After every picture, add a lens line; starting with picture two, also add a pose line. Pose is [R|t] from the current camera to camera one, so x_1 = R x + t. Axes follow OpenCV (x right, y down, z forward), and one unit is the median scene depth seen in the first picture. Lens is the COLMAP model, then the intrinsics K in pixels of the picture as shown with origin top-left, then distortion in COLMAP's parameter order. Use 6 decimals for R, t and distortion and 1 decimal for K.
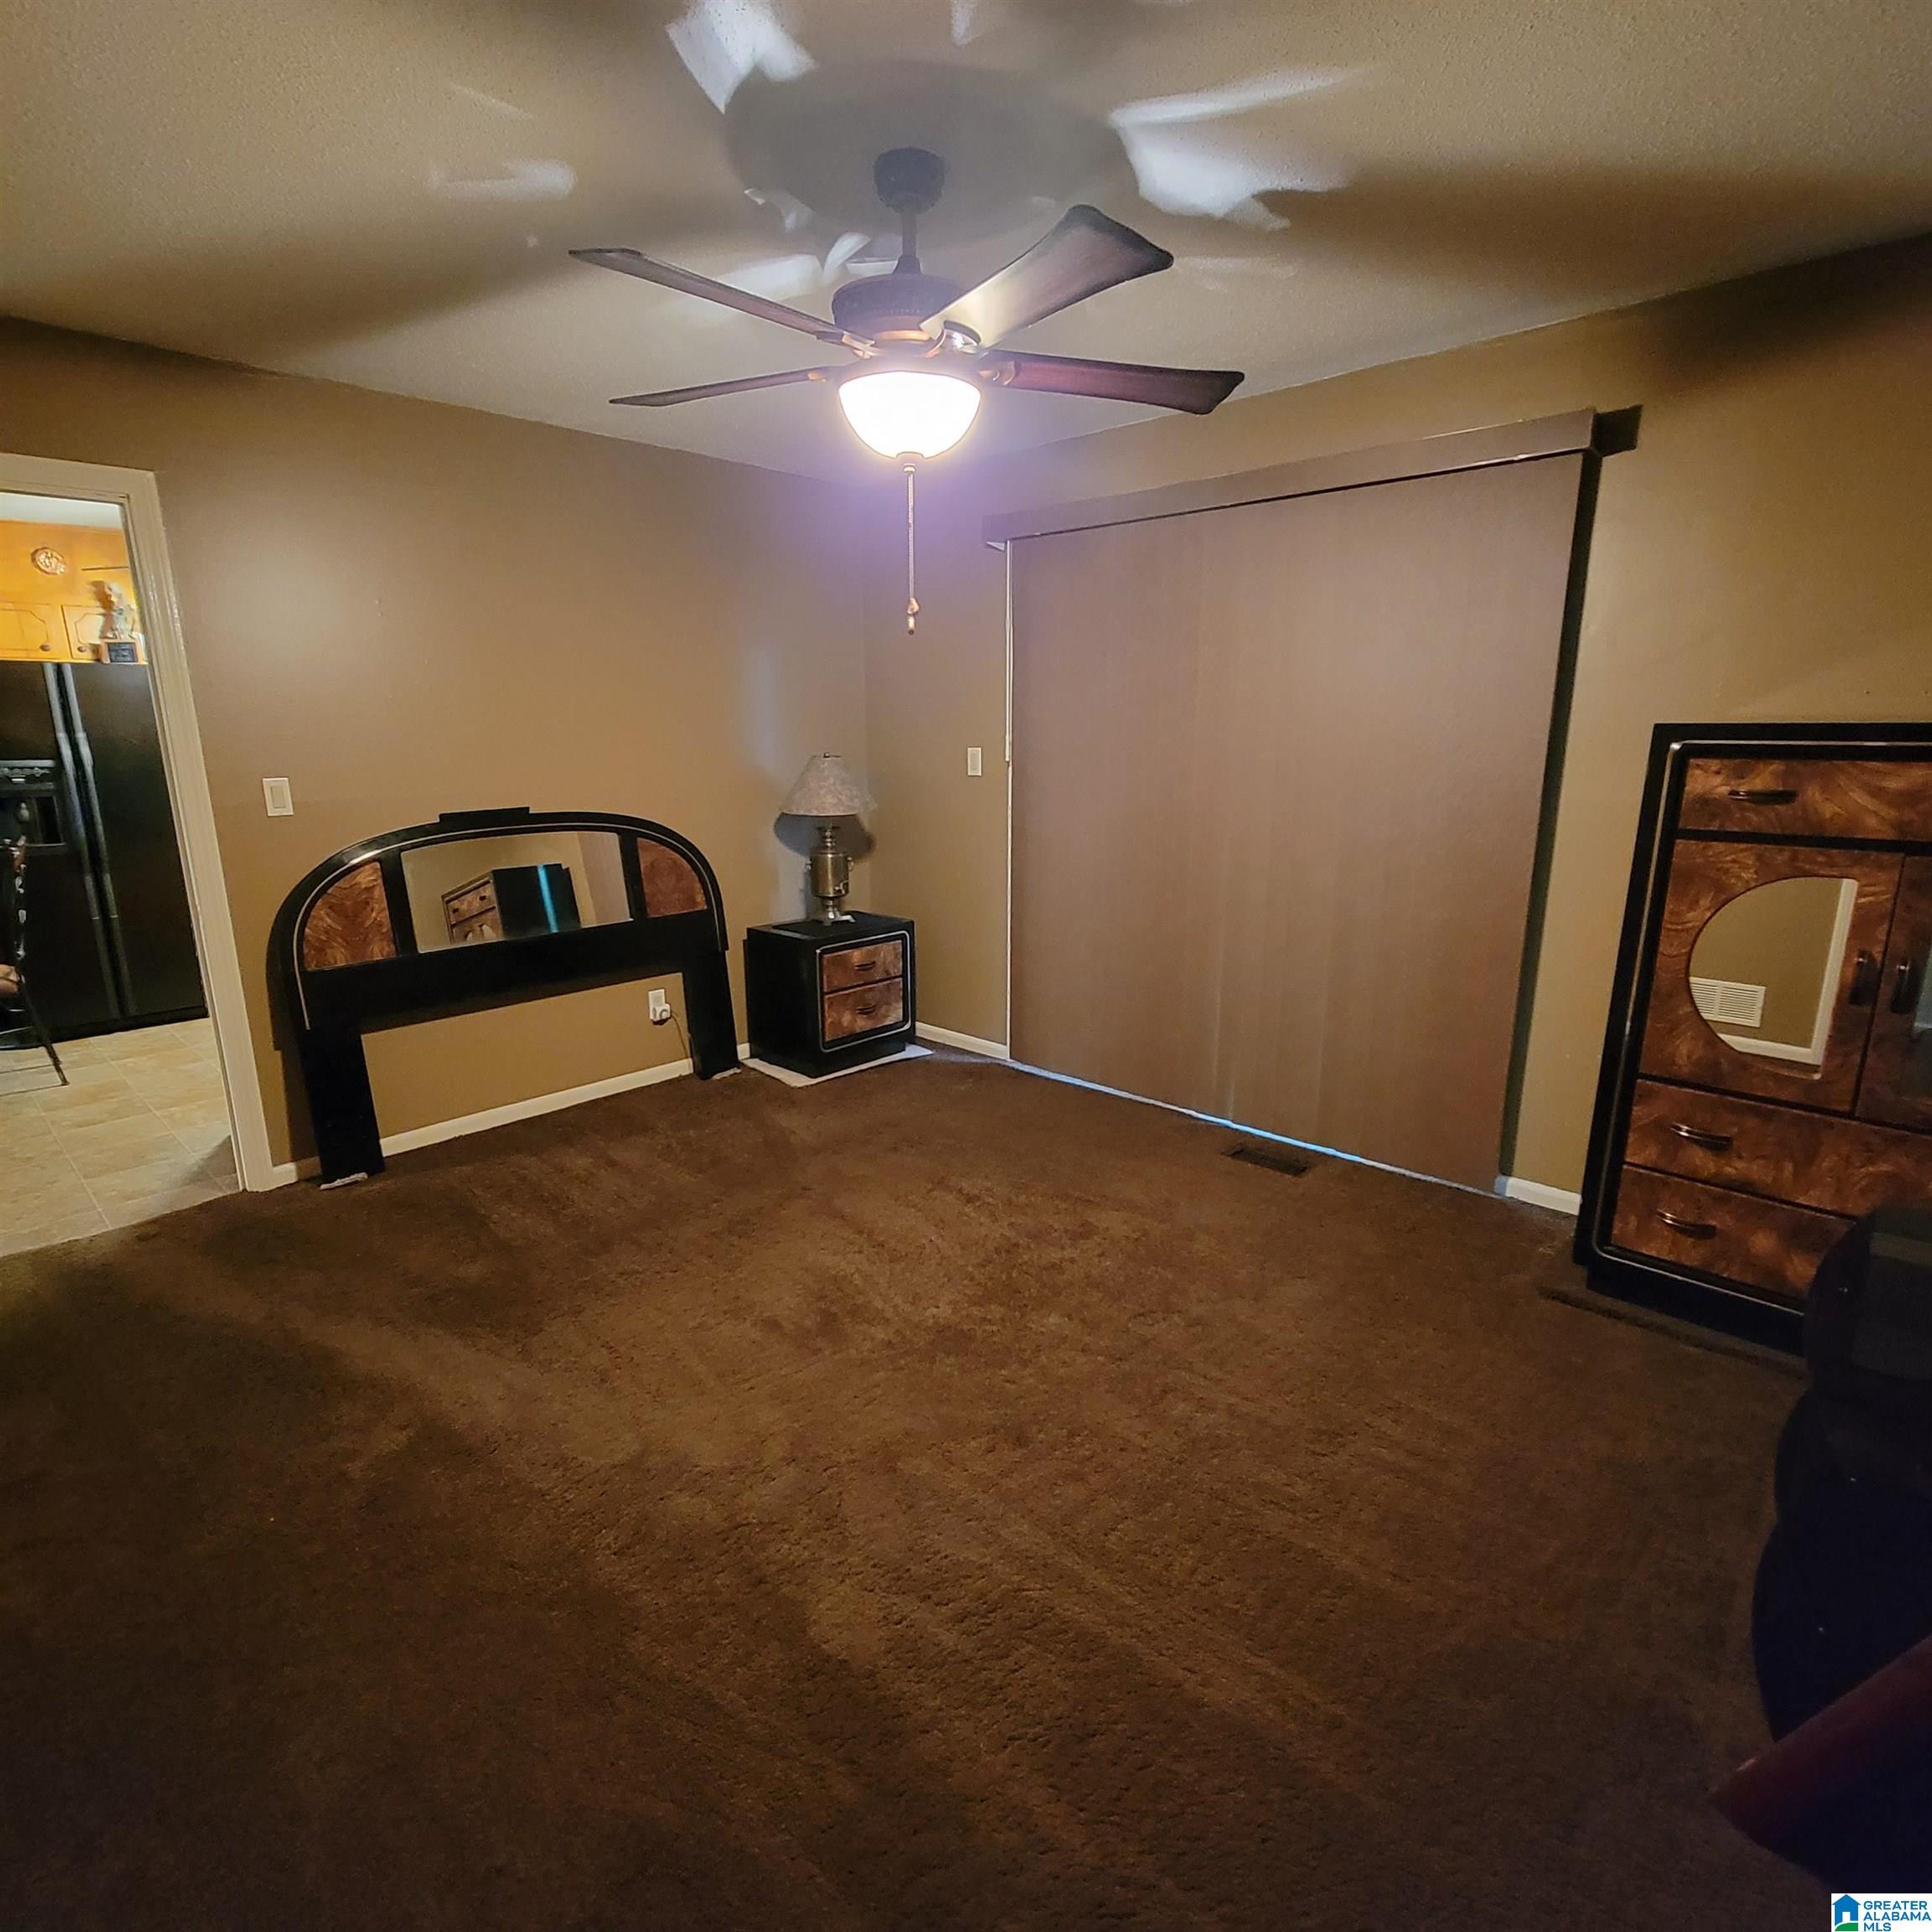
lens RADIAL K [[1058.6, 0, 940.7], [0, 1058.6, 982.7], [0, 0, 1]] dist [-0.003607, -0.000729]
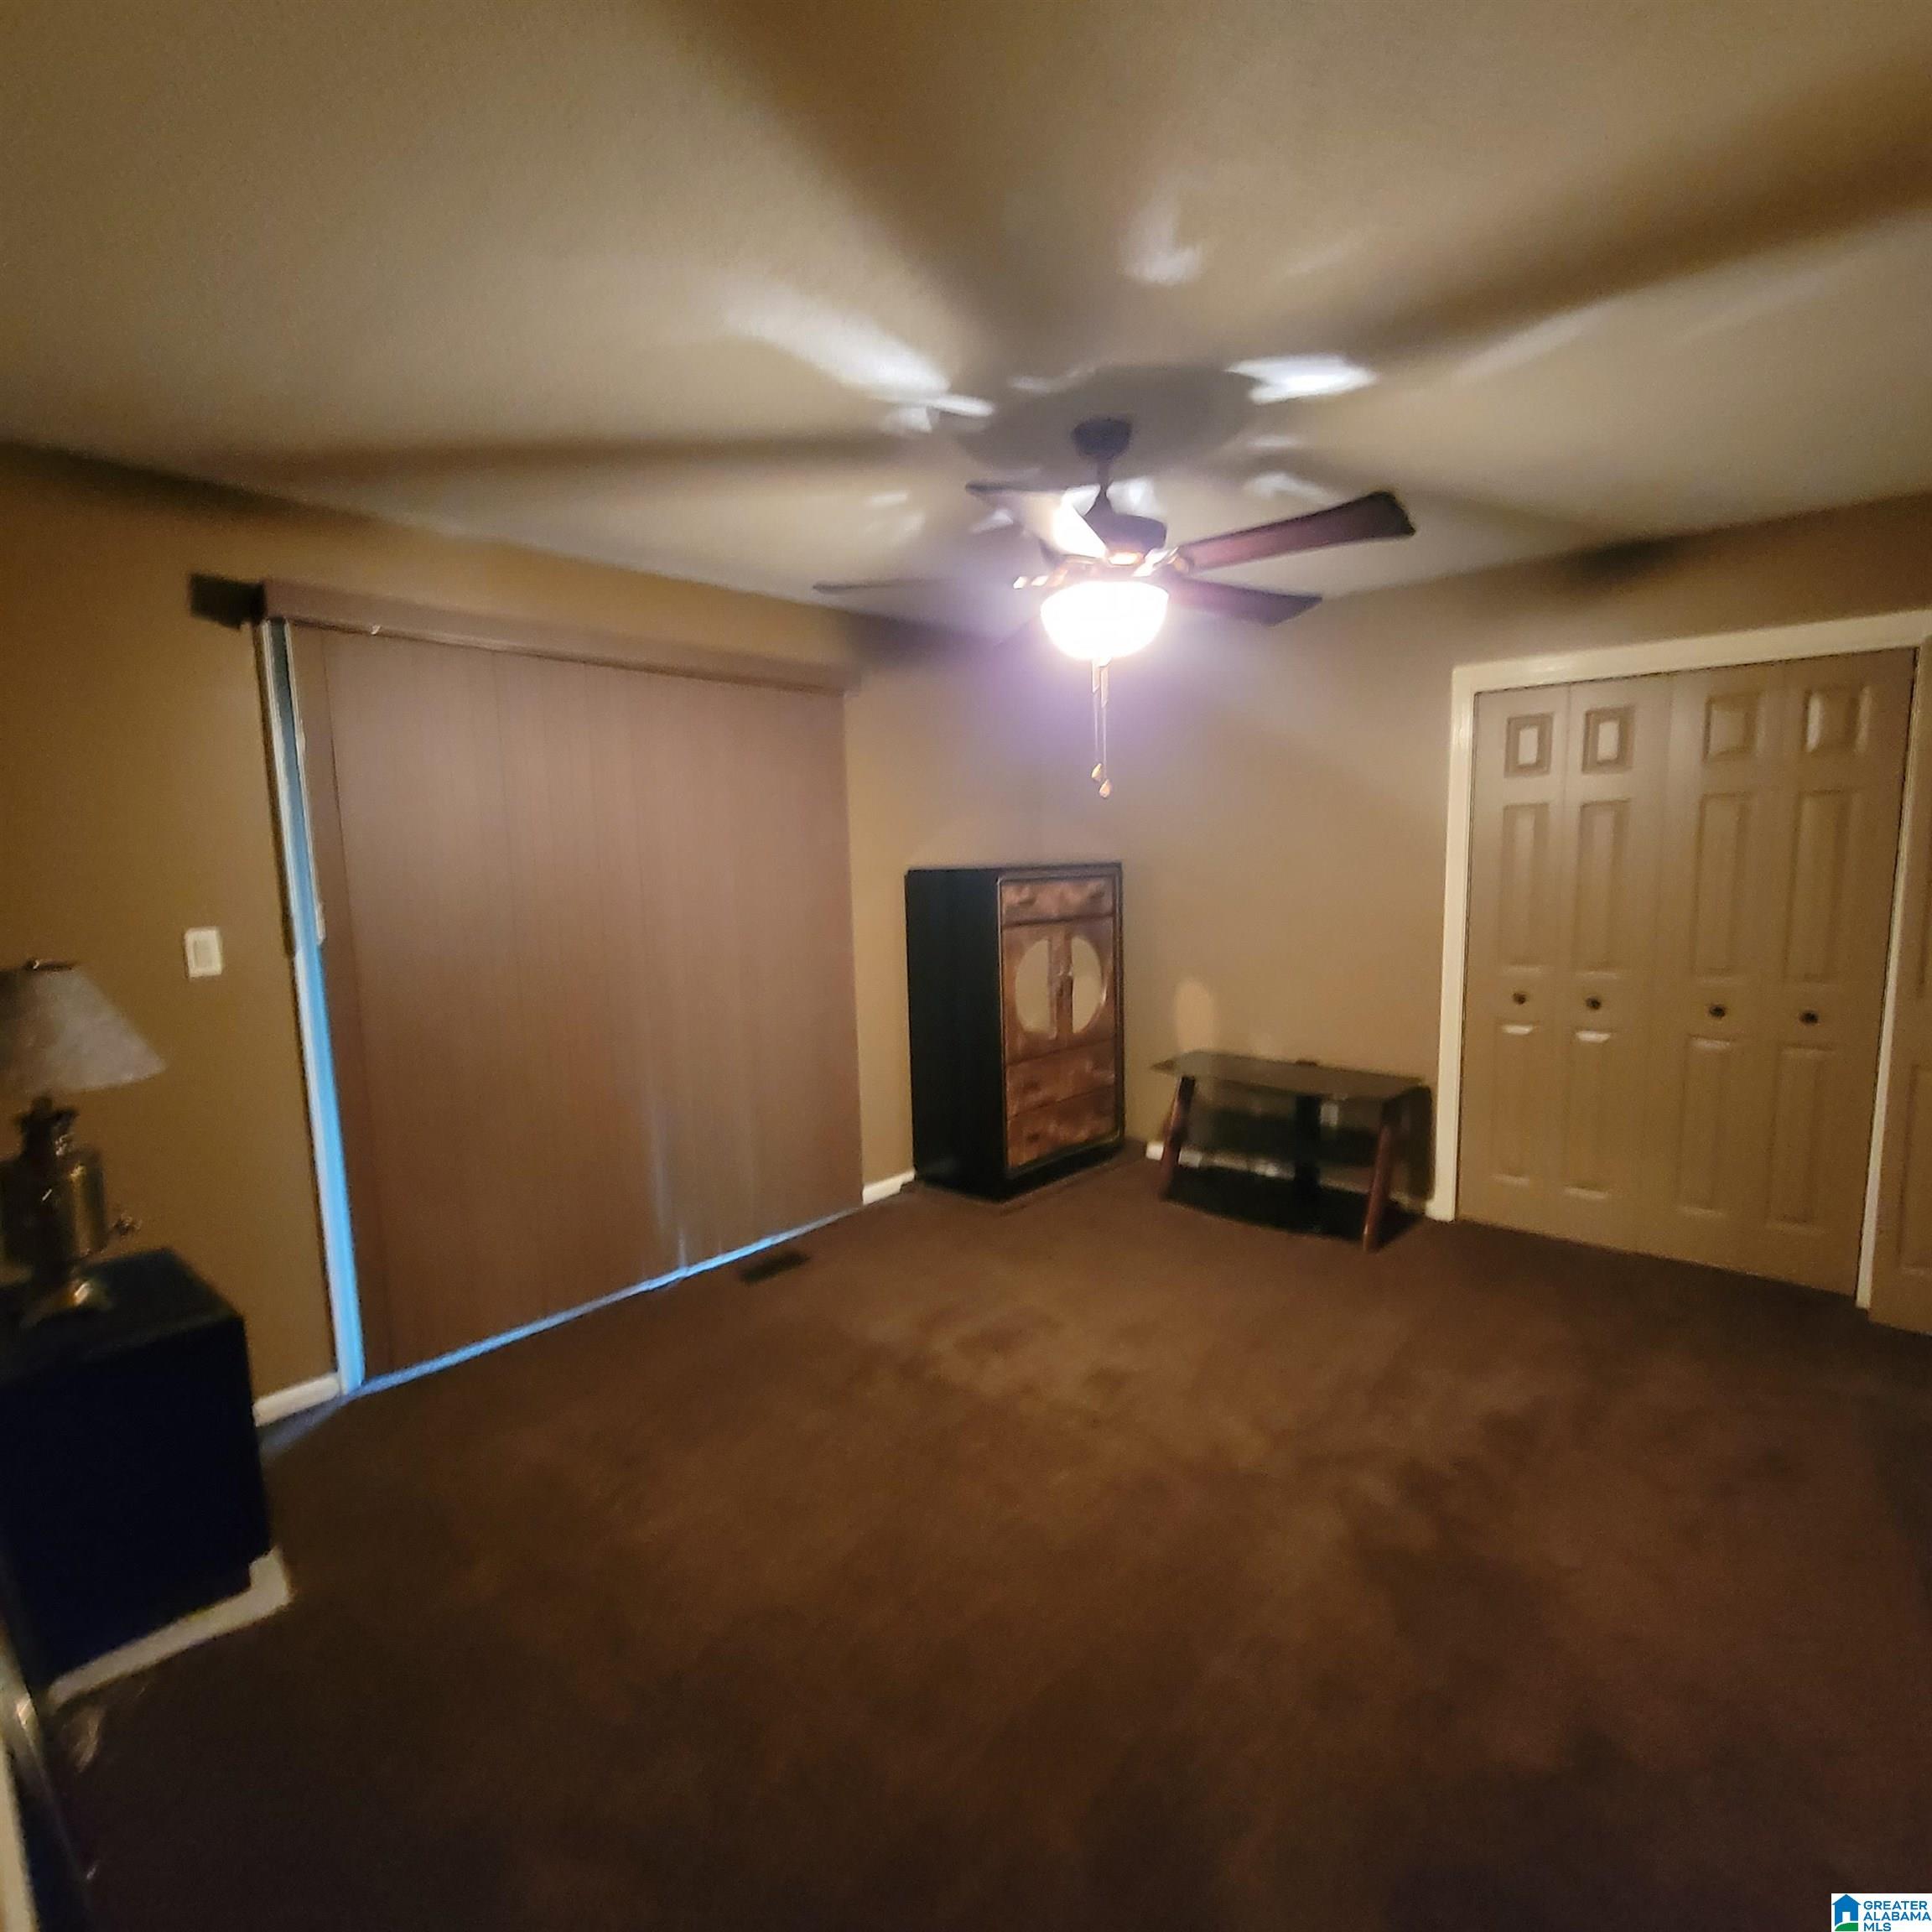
lens RADIAL K [[1058.6, 0, 940.7], [0, 1058.6, 982.7], [0, 0, 1]] dist [-0.003607, -0.000729]
pose [[-0.035877, -0.119302, 0.992210, -1.139478], [0.259201, 0.957761, 0.124532, -0.311002], [-0.965157, 0.261649, -0.003438, 1.171607]]
